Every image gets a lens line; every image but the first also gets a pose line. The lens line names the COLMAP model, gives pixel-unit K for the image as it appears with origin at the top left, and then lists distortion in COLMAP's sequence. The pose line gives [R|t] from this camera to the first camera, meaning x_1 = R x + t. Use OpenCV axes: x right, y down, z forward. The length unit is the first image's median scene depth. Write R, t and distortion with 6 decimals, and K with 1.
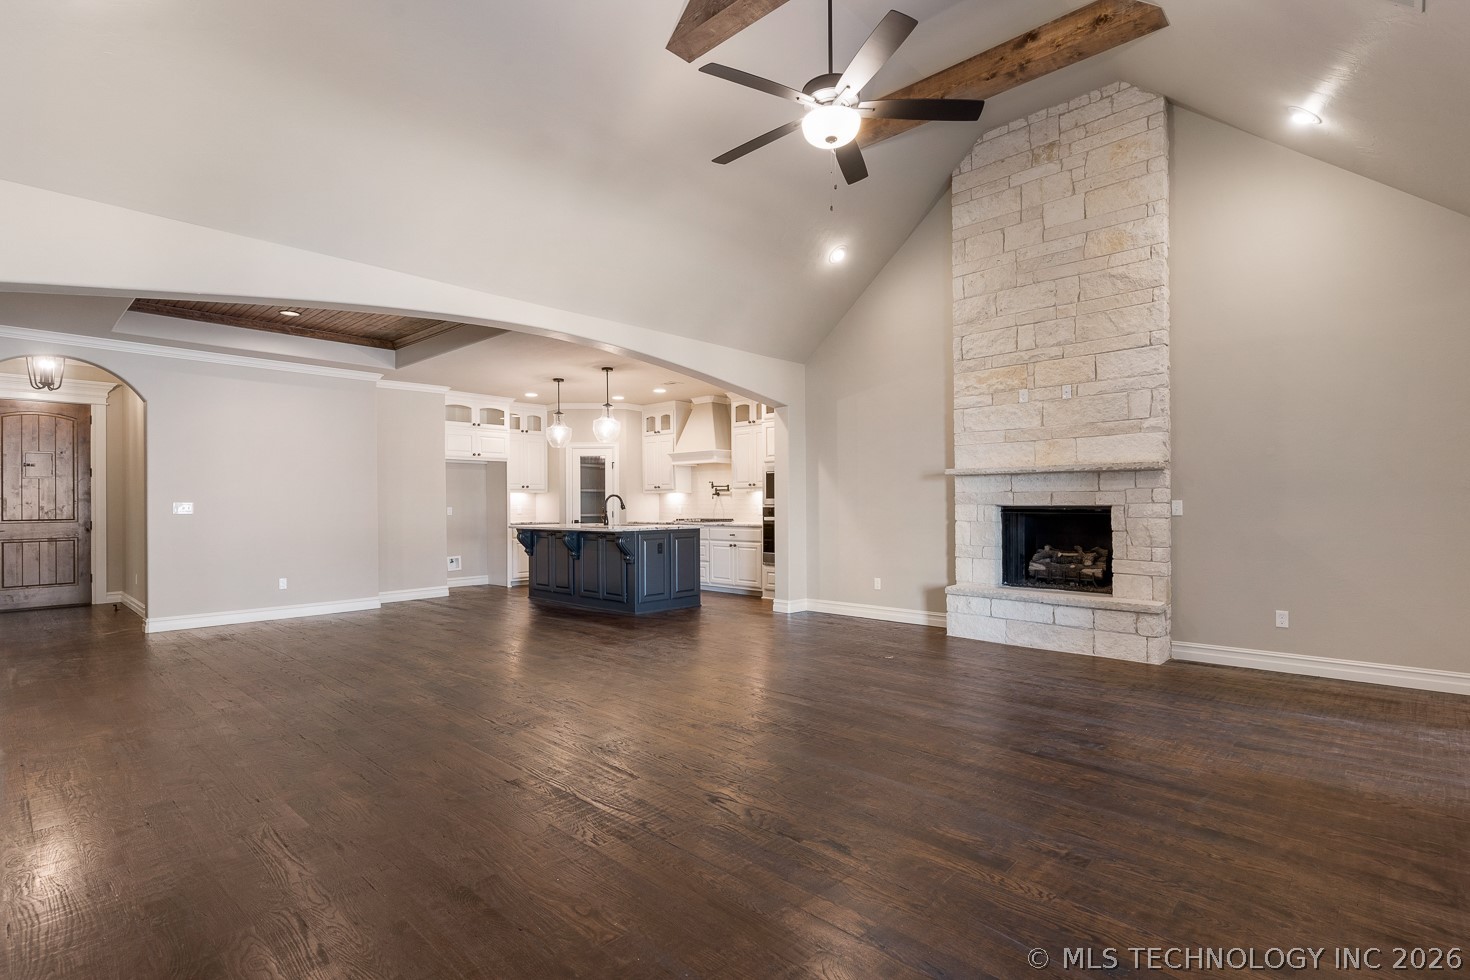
lens RADIAL K [[708.5, 0, 730.4], [0, 708.5, 498.0], [0, 0, 1]] dist [0.001114, 0.000362]
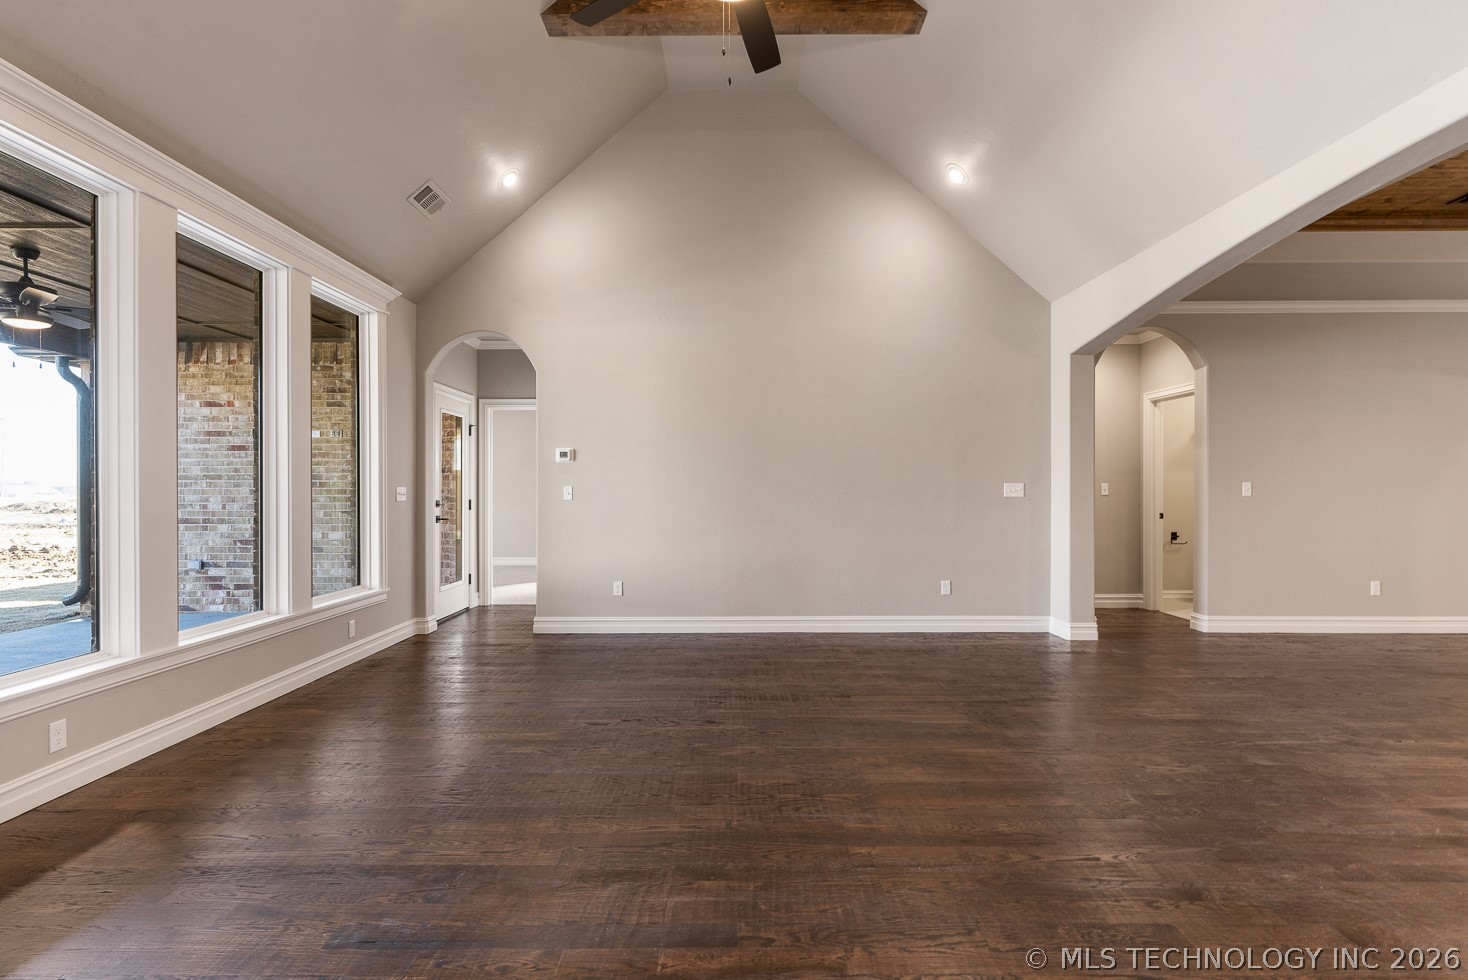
lens RADIAL K [[707.5, 0, 724.1], [0, 707.5, 496.3], [0, 0, 1]] dist [0.001114, 0.000362]
pose [[-0.736104, 0.013617, -0.676732, 0.309385], [0.008225, 0.999904, 0.011173, 0.003327], [0.676819, 0.002659, -0.736145, 0.743644]]
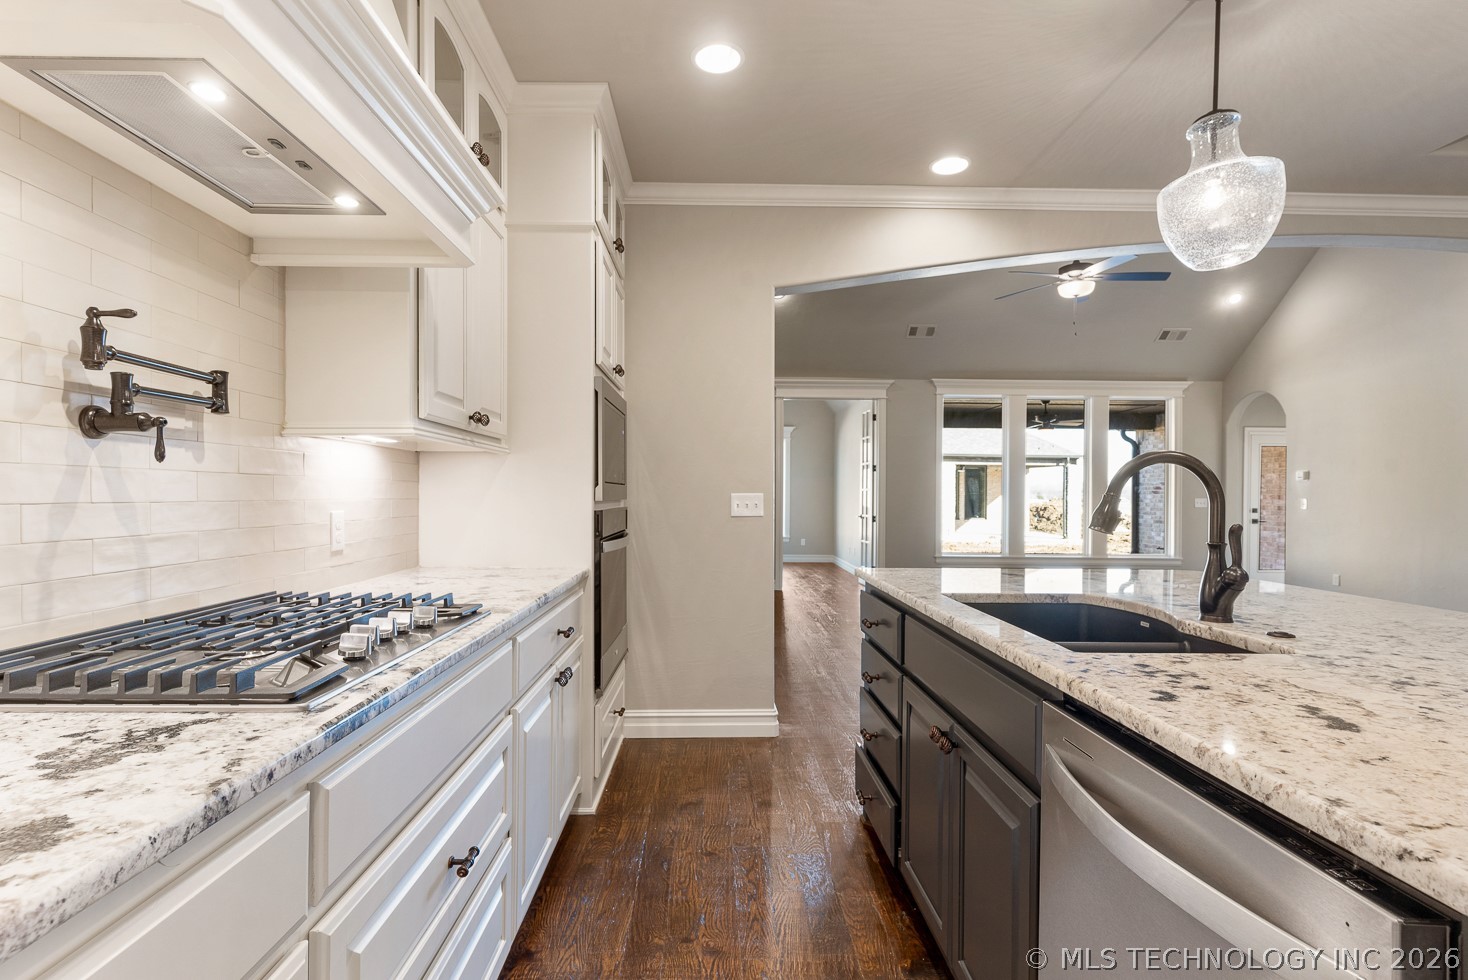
lens RADIAL K [[707.5, 0, 720.7], [0, 707.5, 496.2], [0, 0, 1]] dist [0.001114, 0.000362]
pose [[-0.696534, -0.000608, 0.717524, -0.248908], [-0.007879, 0.999946, -0.006801, 0.009999], [-0.717481, -0.010391, -0.696501, 1.403744]]
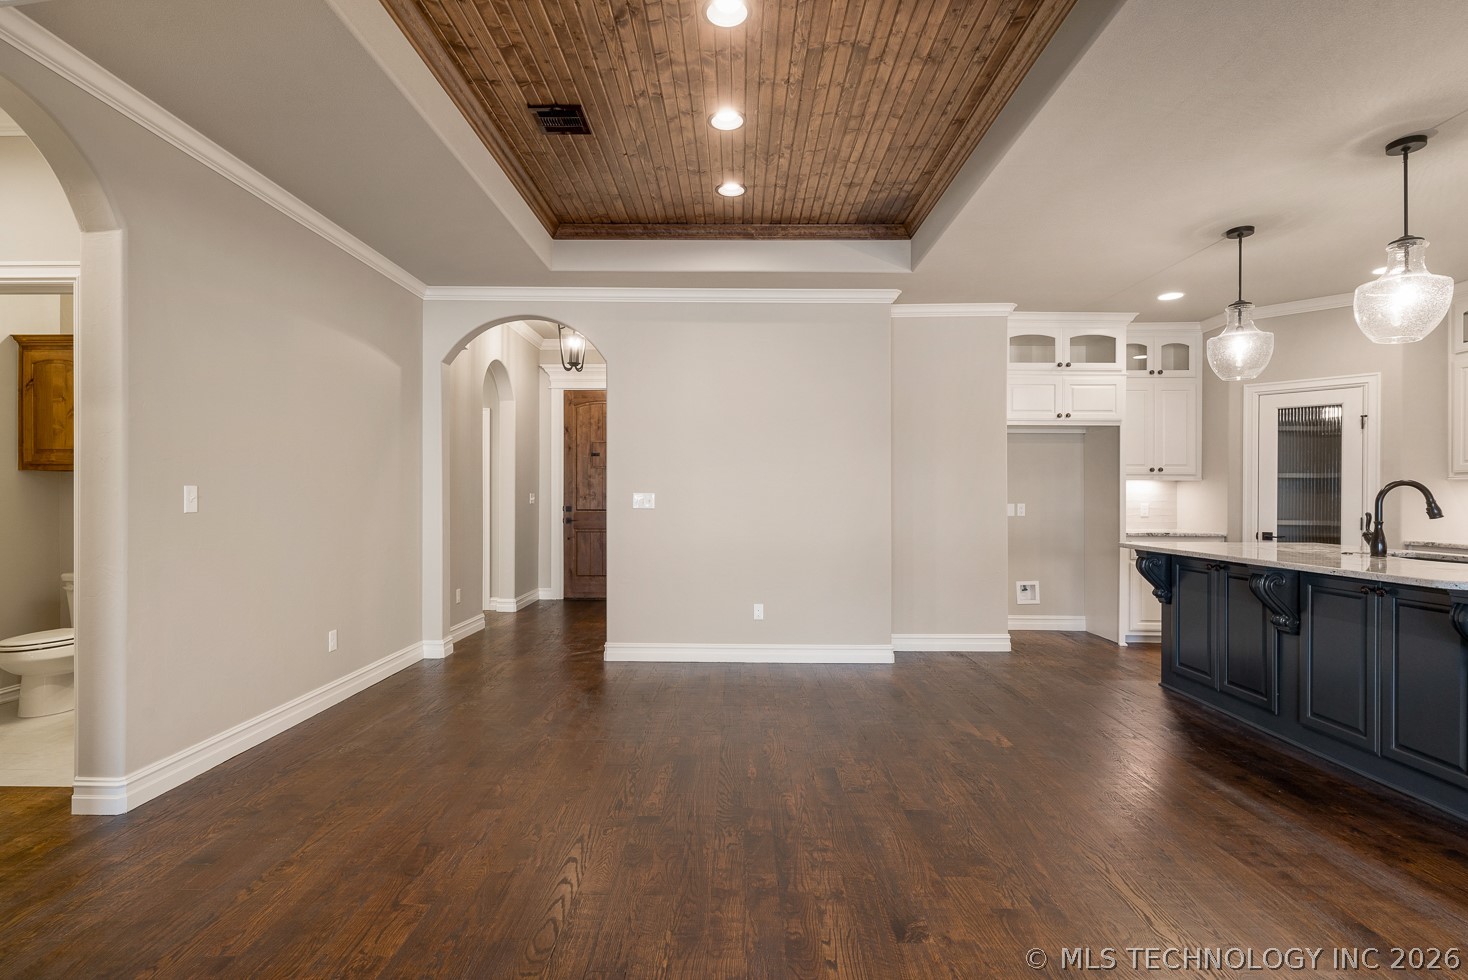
lens RADIAL K [[707.5, 0, 720.4], [0, 707.5, 498.7], [0, 0, 1]] dist [0.001114, 0.000362]
pose [[0.669602, 0.012173, -0.742620, -0.145260], [-0.004415, 0.999913, 0.012410, 0.002523], [0.742707, -0.005031, 0.669598, 0.513253]]
